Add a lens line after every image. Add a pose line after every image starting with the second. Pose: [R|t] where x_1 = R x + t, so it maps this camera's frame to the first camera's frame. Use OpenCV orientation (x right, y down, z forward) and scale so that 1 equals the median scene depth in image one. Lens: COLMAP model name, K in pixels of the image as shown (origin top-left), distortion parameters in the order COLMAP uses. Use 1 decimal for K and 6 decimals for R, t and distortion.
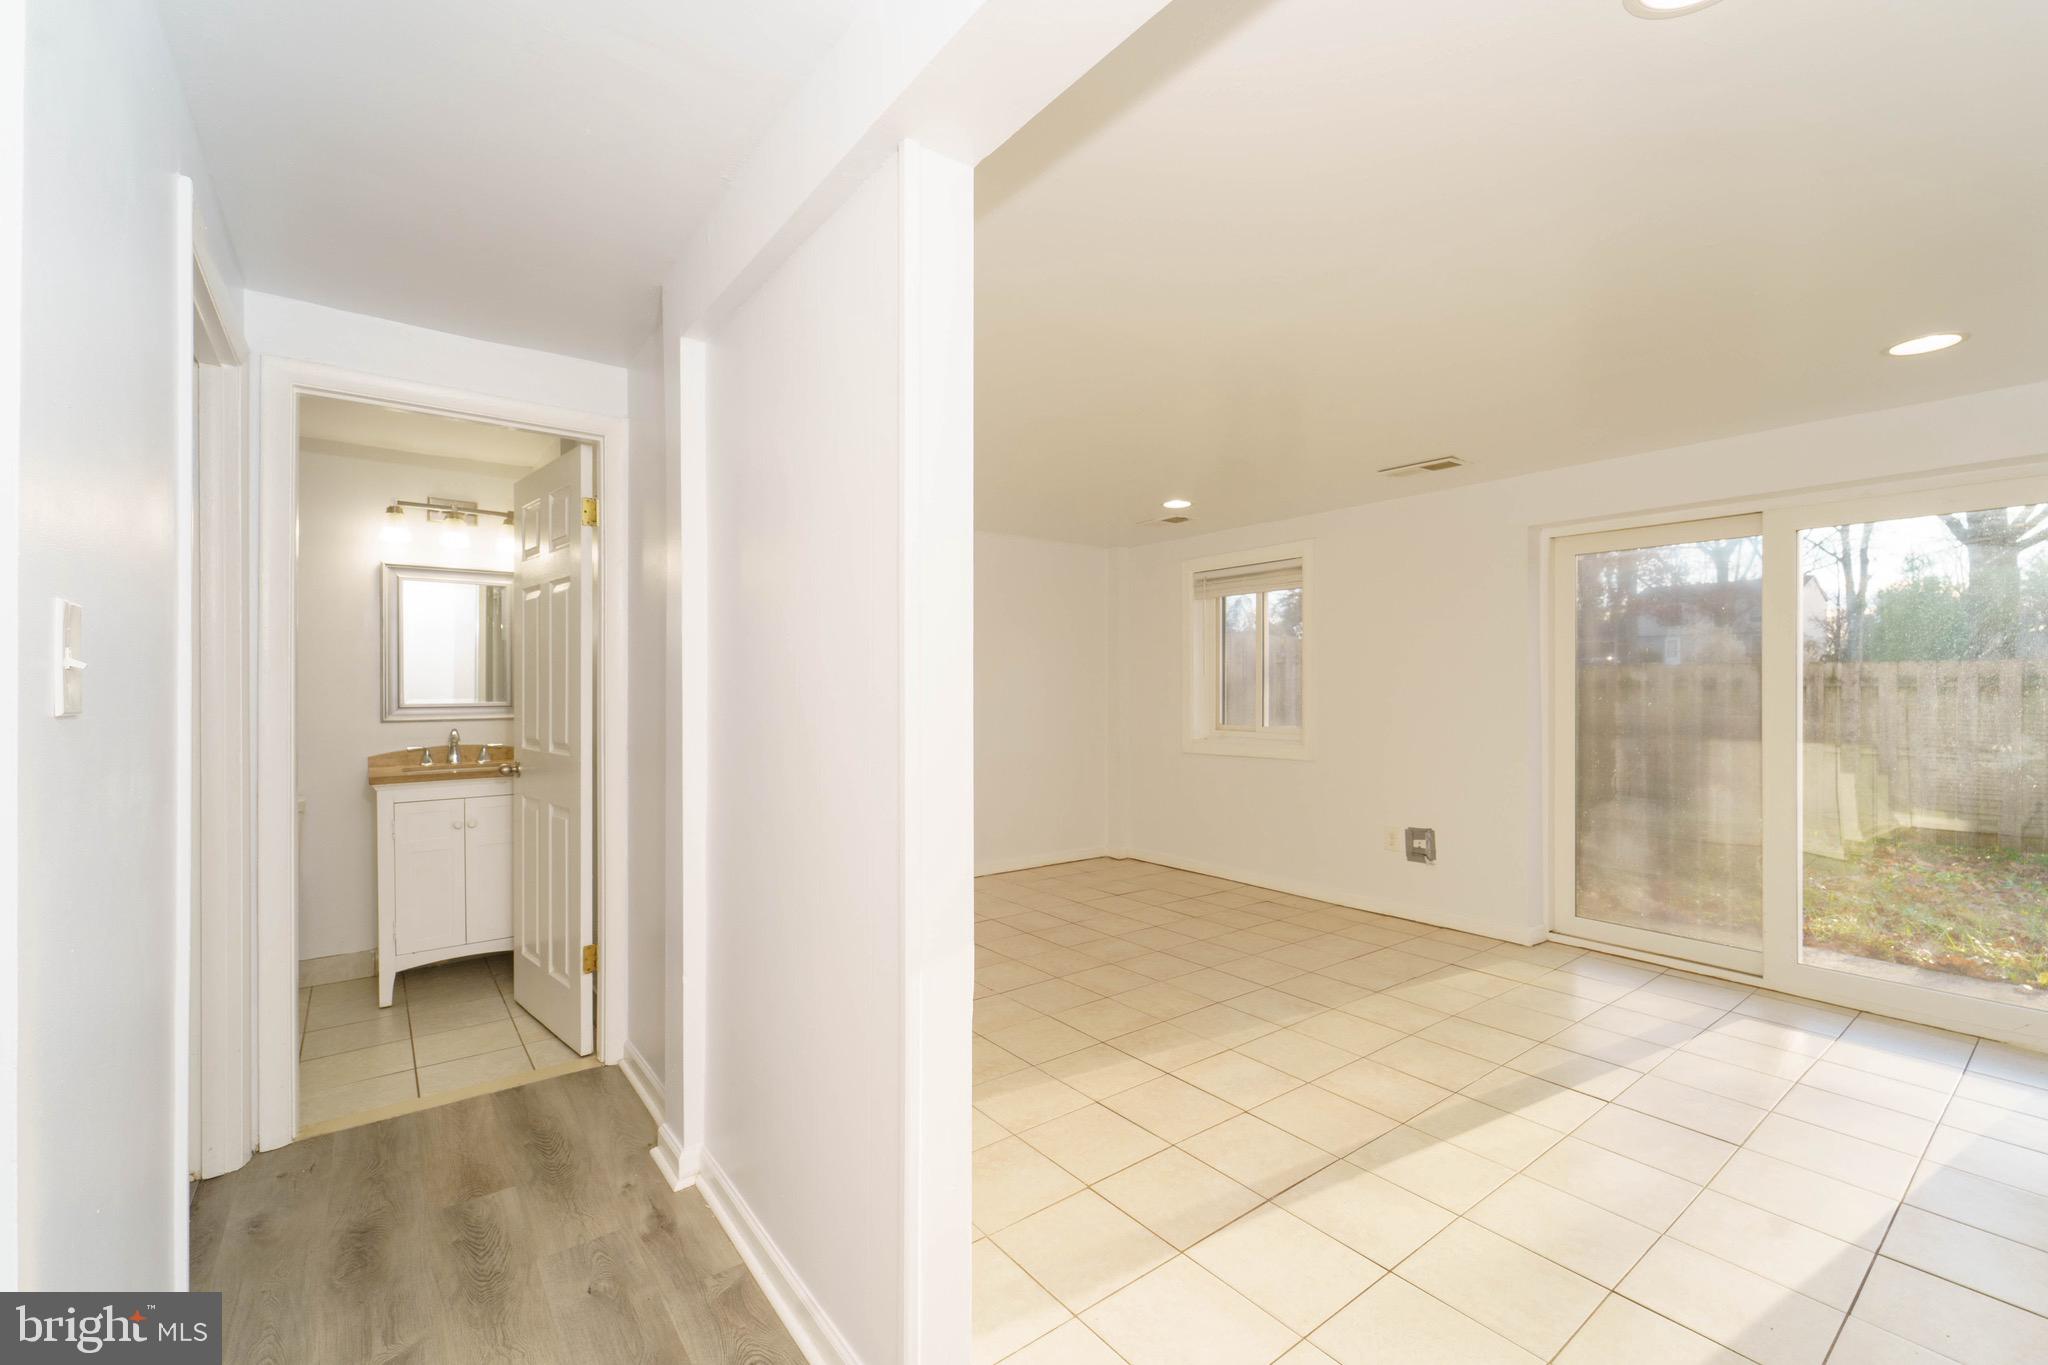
lens RADIAL K [[859.1, 0, 1068.5], [0, 859.1, 681.1], [0, 0, 1]] dist [0.001565, -0.000158]
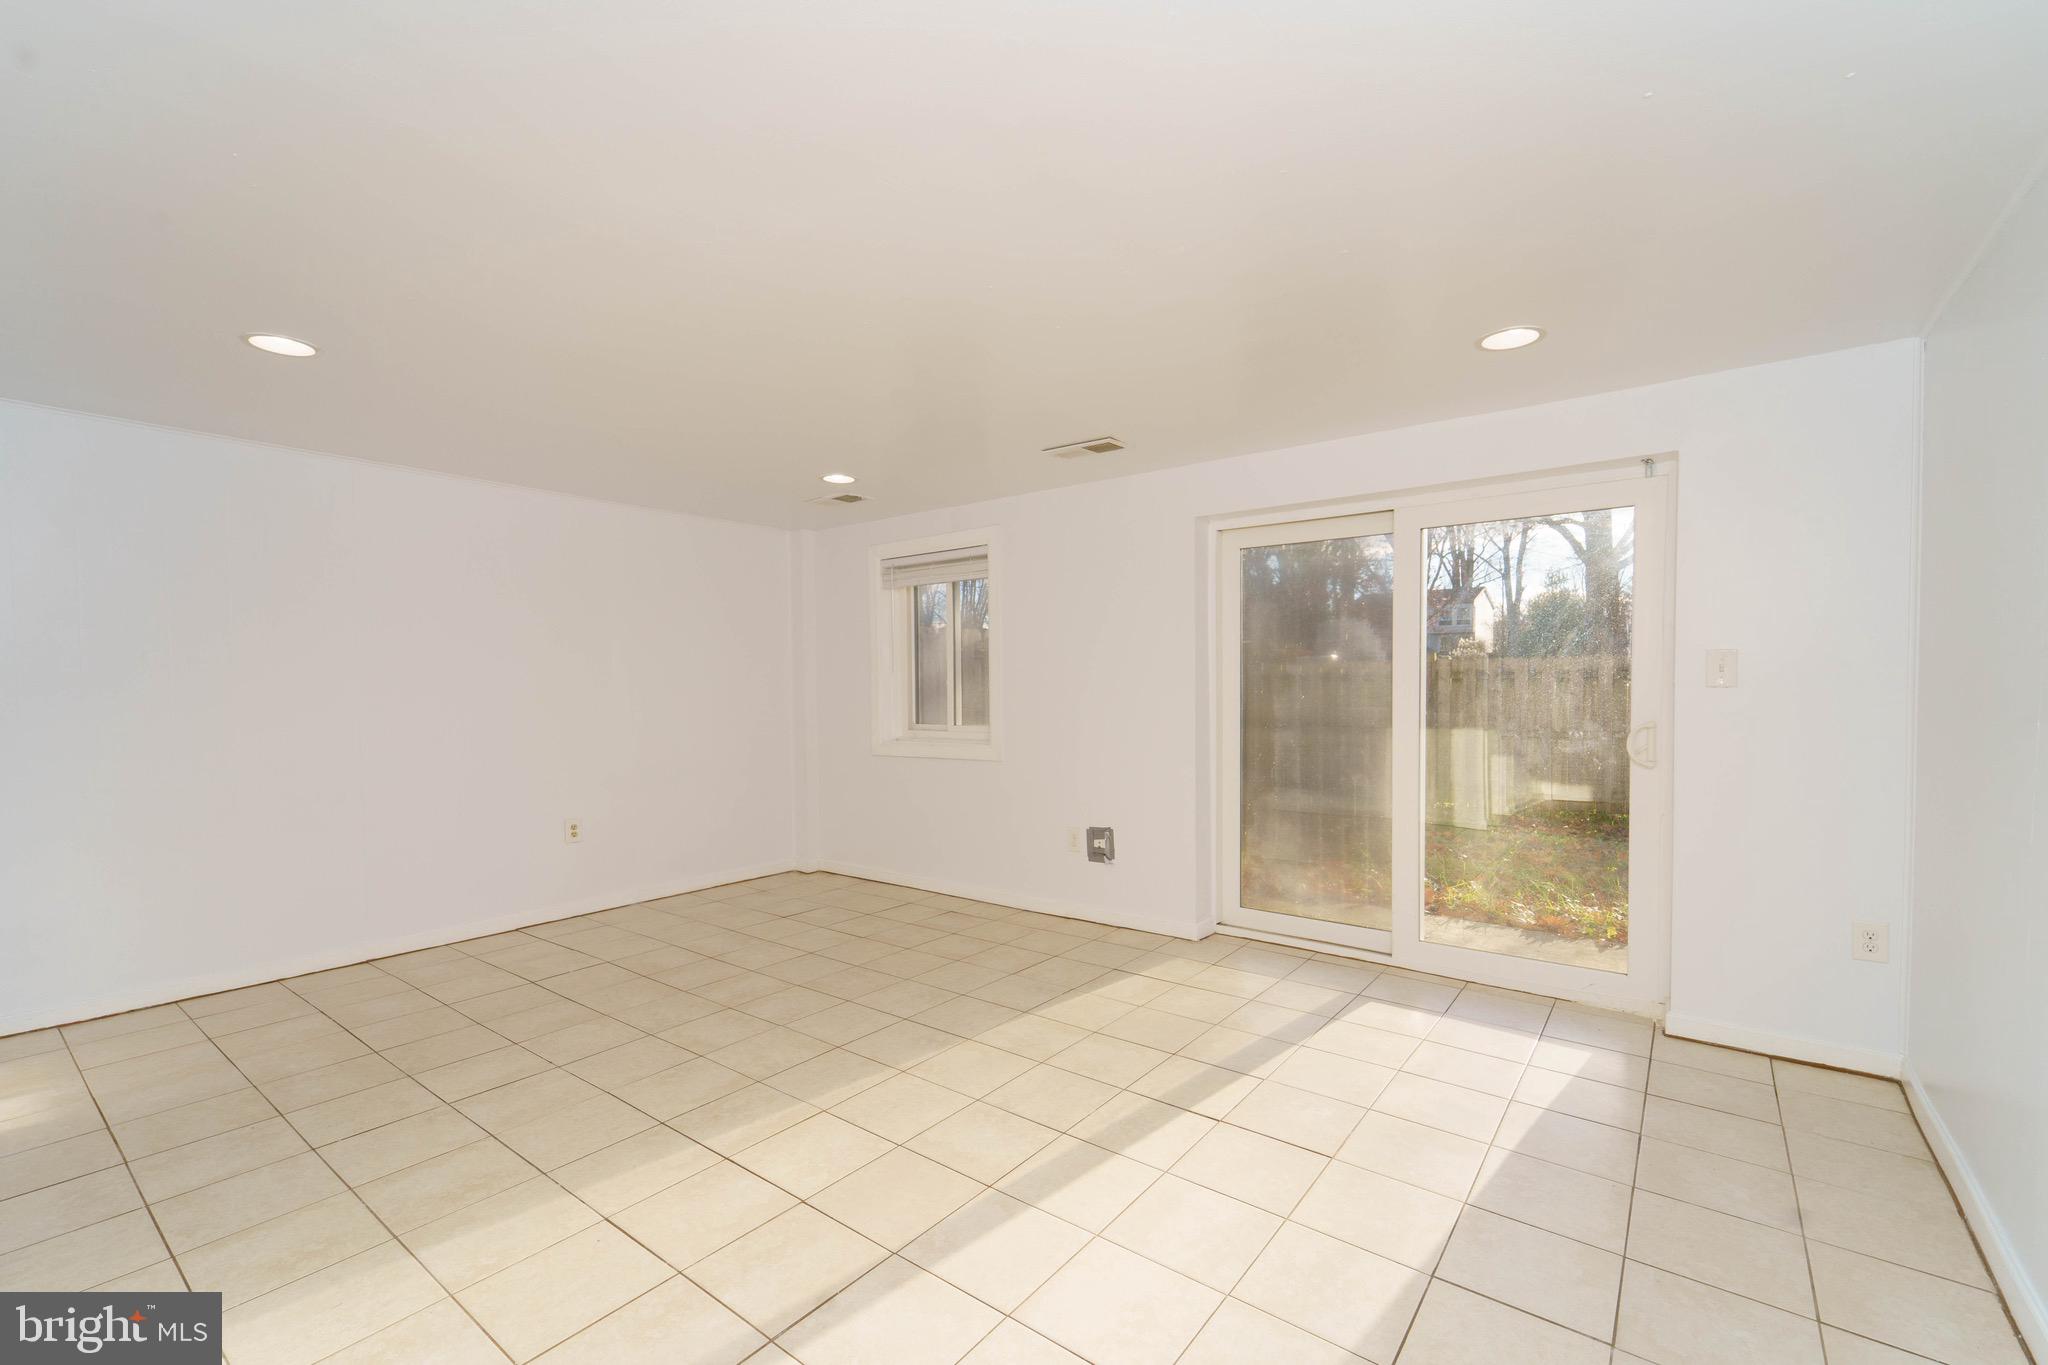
lens RADIAL K [[839.7, 0, 1065.5], [0, 839.7, 703.8], [0, 0, 1]] dist [0.000734, -0.000376]
pose [[0.968513, -0.014595, 0.248536, 0.152504], [0.007045, 0.999487, 0.031243, 0.001666], [-0.248864, -0.028509, 0.968119, 0.104008]]
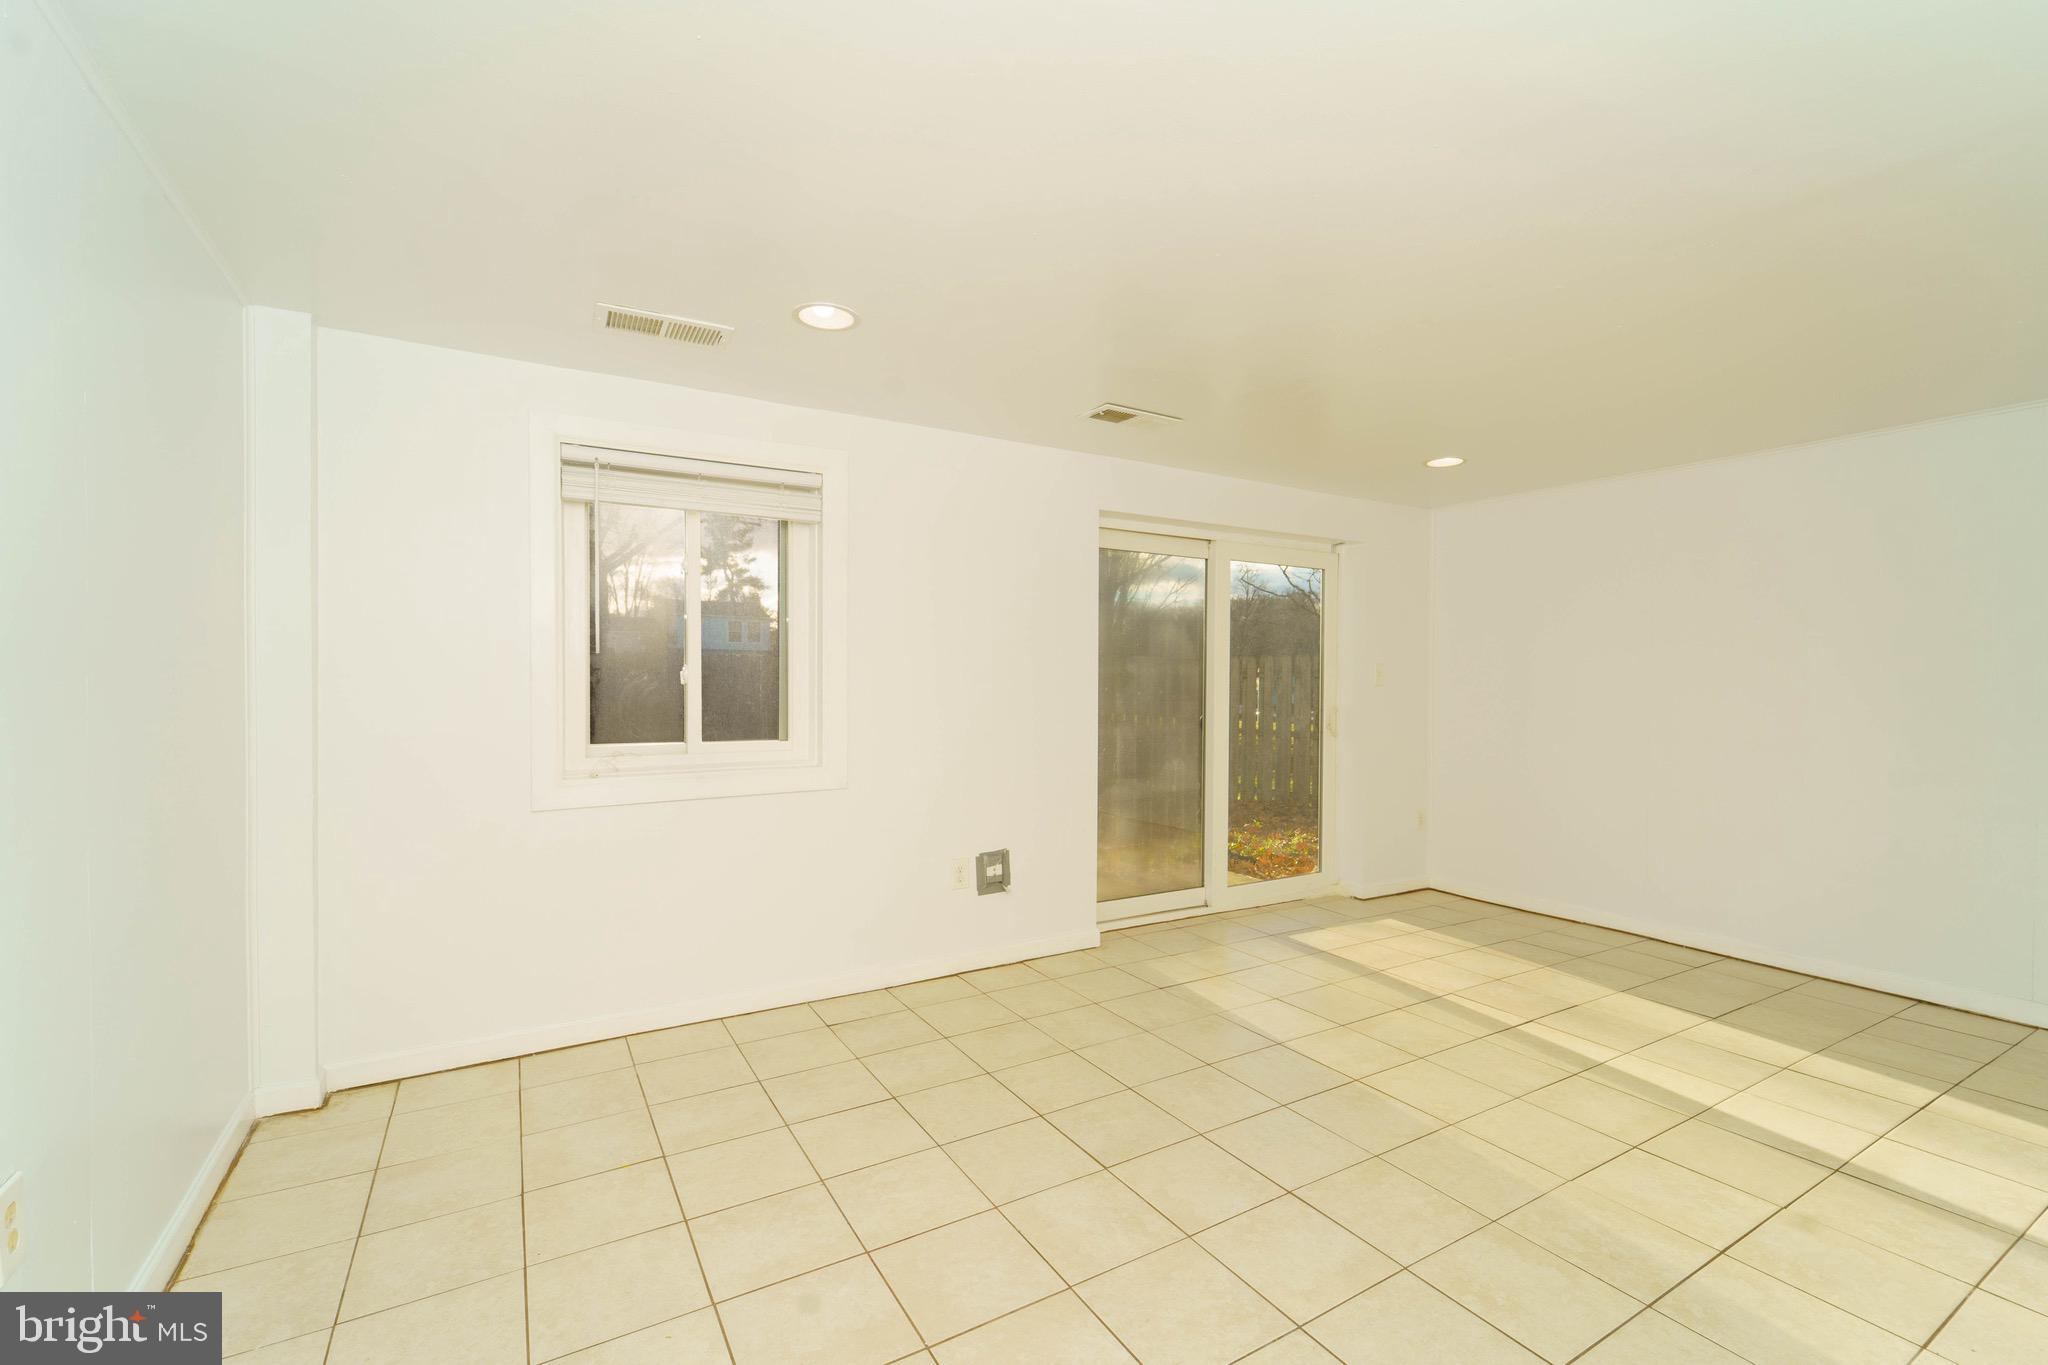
lens RADIAL K [[833.1, 0, 1024.0], [0, 833.1, 682.5], [0, 0, 1]] dist [-0.010682, -0.000050]
pose [[0.182522, -0.001377, 0.983201, -0.394519], [-0.009186, 0.999953, 0.003105, 0.010992], [-0.983159, -0.009598, 0.182500, 0.921467]]
